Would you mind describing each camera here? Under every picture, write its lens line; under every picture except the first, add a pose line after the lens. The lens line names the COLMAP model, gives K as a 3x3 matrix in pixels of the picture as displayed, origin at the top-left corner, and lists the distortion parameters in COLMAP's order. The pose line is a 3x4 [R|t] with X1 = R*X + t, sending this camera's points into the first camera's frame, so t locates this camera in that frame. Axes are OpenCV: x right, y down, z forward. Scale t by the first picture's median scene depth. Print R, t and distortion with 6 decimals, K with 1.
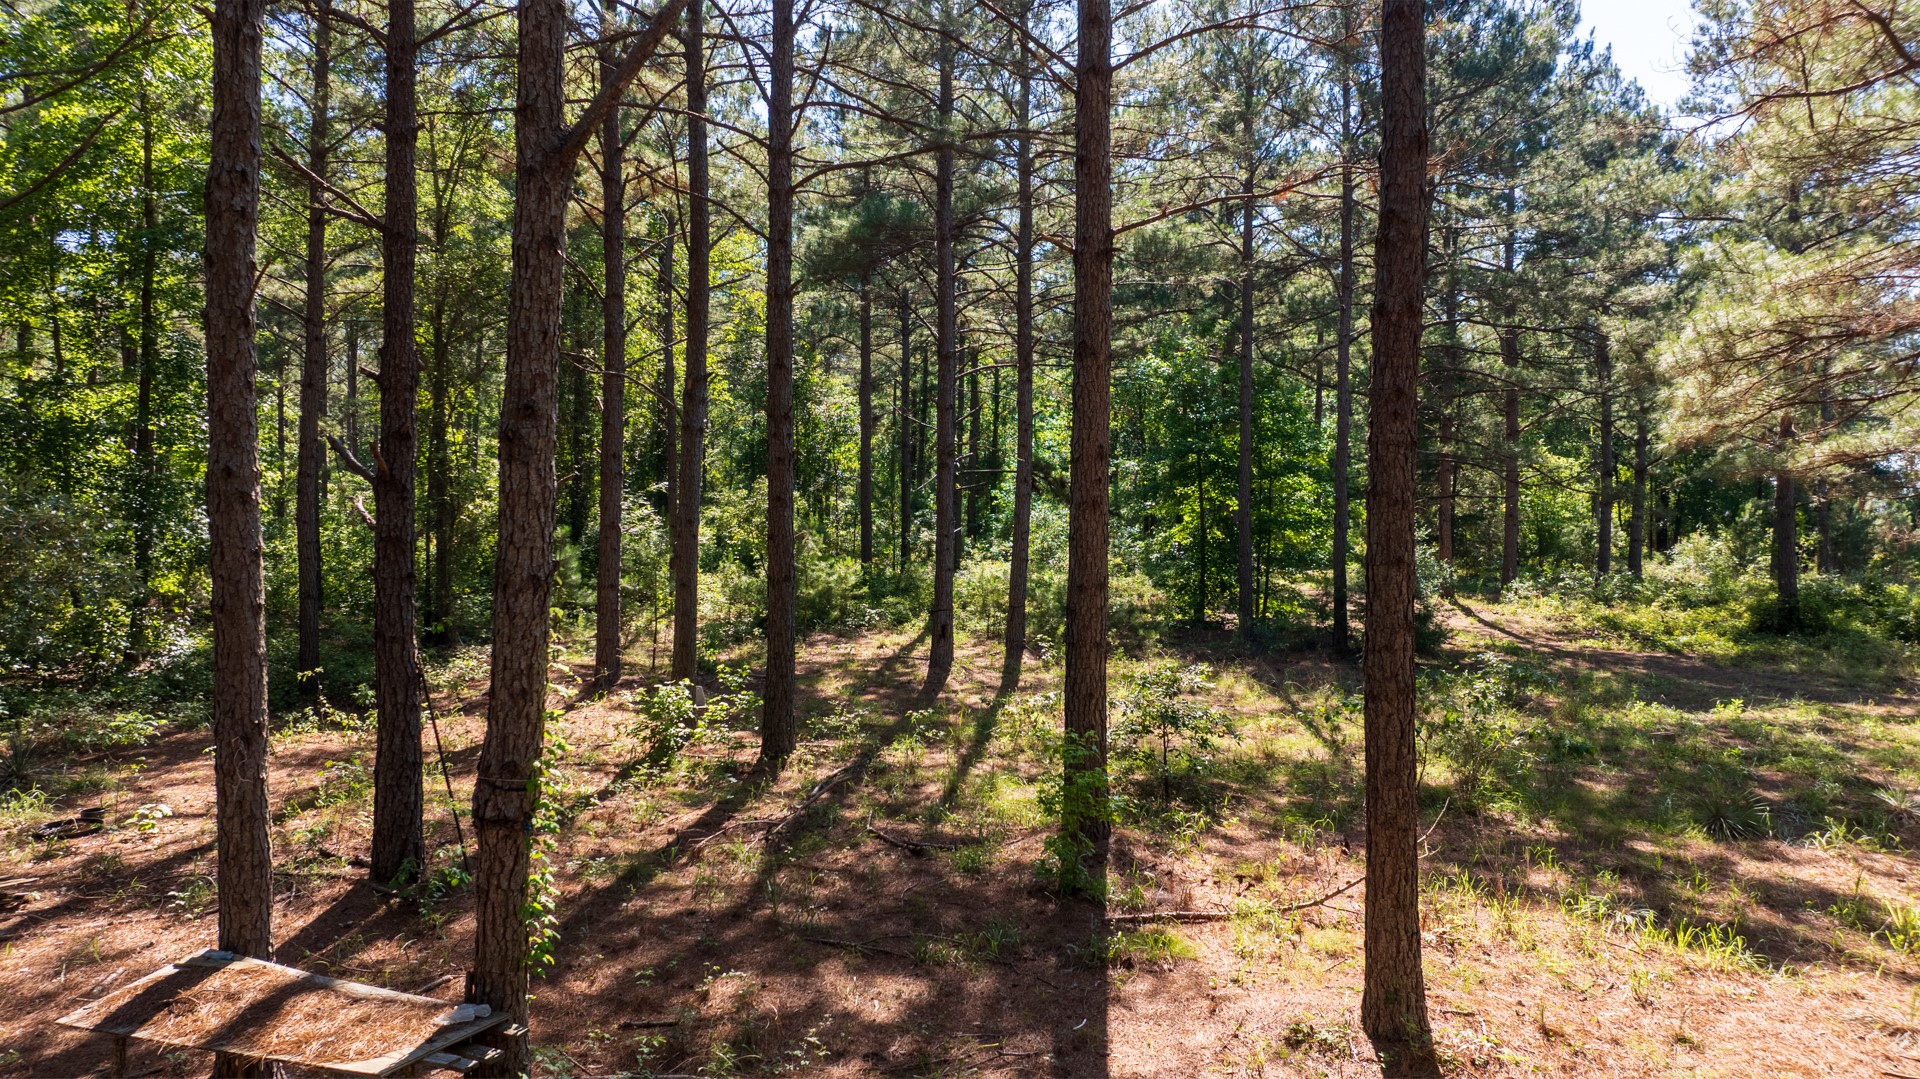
lens RADIAL K [[1363.6, 0, 960.0], [0, 1363.6, 539.5], [0, 0, 1]] dist [-0.064267, 0.090388]
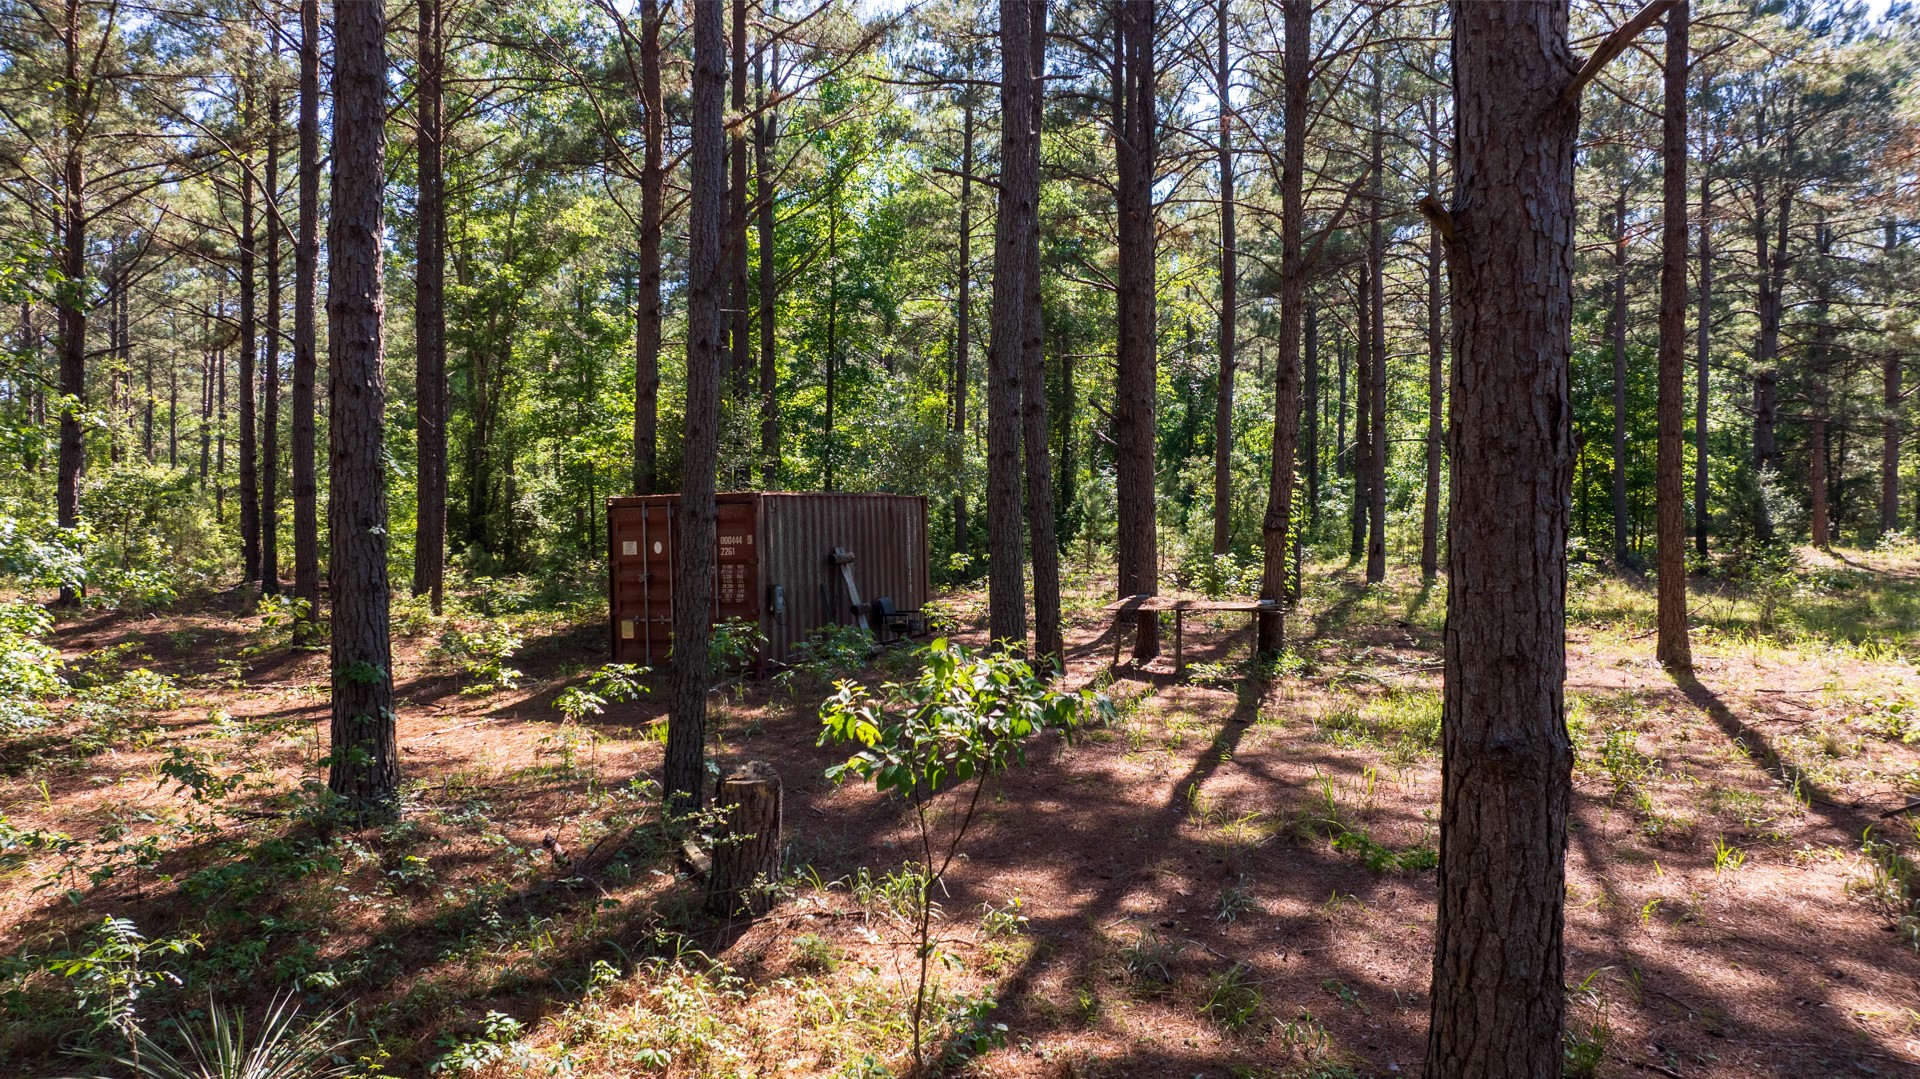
lens RADIAL K [[1363.6, 0, 960.0], [0, 1363.6, 539.5], [0, 0, 1]] dist [-0.064267, 0.090388]
pose [[0.966352, -0.001010, -0.257222, -0.051302], [0.000897, 0.999999, -0.000557, 0.044352], [0.257223, 0.000308, 0.966352, -0.321142]]
